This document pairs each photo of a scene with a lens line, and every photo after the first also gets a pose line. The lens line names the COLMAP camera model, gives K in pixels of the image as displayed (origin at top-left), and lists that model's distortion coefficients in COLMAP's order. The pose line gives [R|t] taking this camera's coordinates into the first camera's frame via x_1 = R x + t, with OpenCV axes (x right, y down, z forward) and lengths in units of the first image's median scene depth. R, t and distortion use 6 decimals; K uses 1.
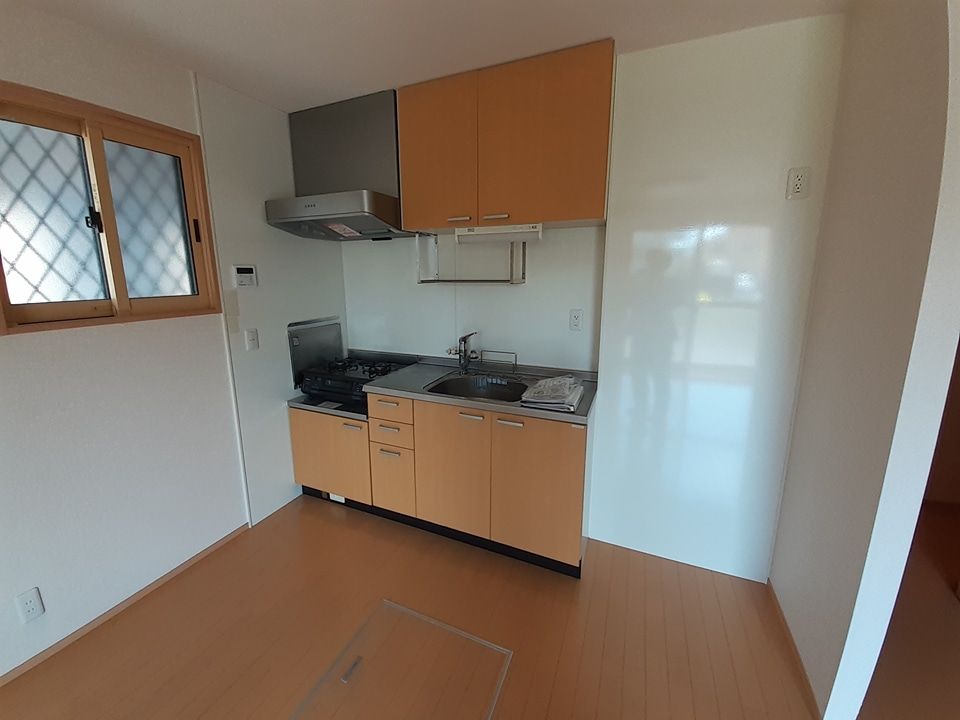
lens RADIAL K [[398.1, 0, 486.2], [0, 398.1, 344.1], [0, 0, 1]] dist [0.000713, 0.000321]
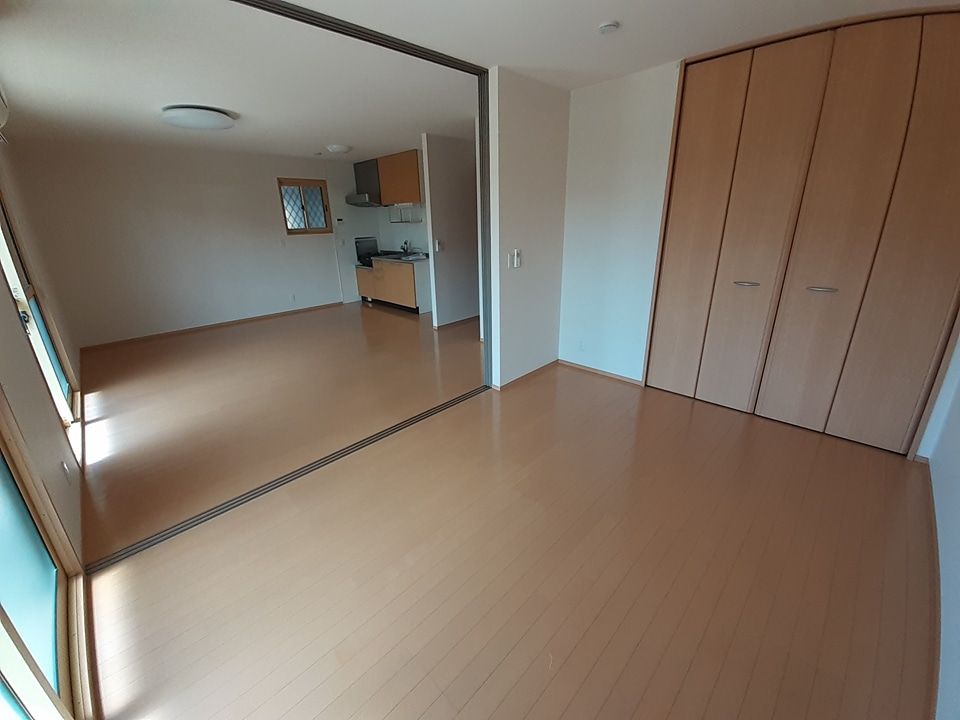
lens RADIAL K [[398.1, 0, 488.2], [0, 398.1, 355.1], [0, 0, 1]] dist [0.000713, 0.000321]
pose [[0.930827, 0.096283, -0.352549, 1.817950], [-0.042476, 0.986636, 0.157308, 0.349810], [0.362983, -0.131452, 0.922477, -1.741491]]
